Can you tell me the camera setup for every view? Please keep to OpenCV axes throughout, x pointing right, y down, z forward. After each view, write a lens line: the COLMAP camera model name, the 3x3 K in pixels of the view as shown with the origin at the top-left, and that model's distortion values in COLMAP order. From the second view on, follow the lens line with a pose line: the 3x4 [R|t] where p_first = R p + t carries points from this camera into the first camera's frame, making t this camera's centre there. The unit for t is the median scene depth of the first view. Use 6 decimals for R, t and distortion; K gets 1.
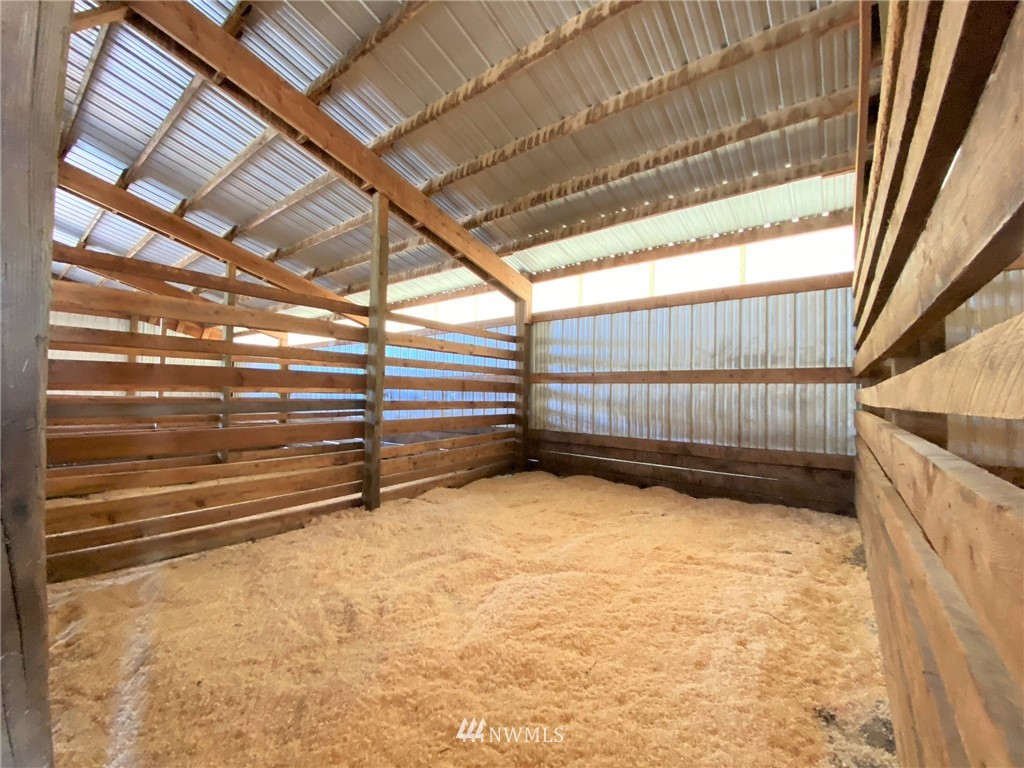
lens RADIAL K [[415.8, 0, 510.0], [0, 415.8, 380.3], [0, 0, 1]] dist [0.020820, -0.021291]
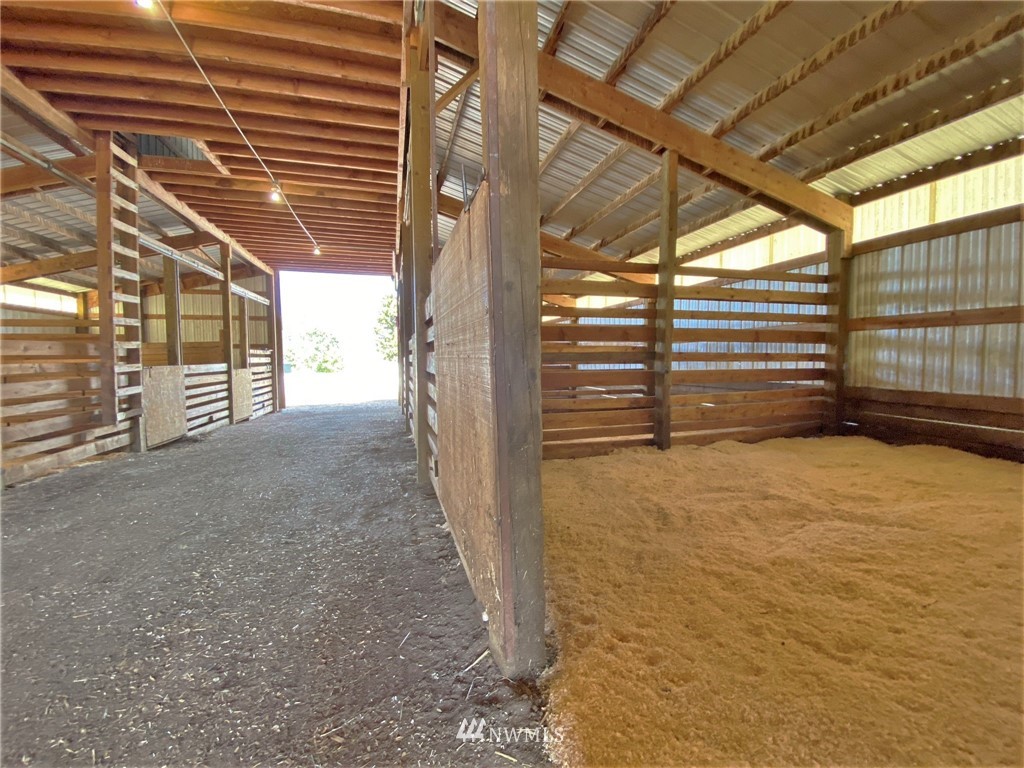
lens RADIAL K [[415.8, 0, 510.0], [0, 415.8, 380.3], [0, 0, 1]] dist [0.020820, -0.021291]
pose [[0.811910, 0.013340, -0.583630, -0.017696], [0.036436, 0.996632, 0.073468, 0.029485], [0.582645, -0.080915, 0.808689, -0.113003]]
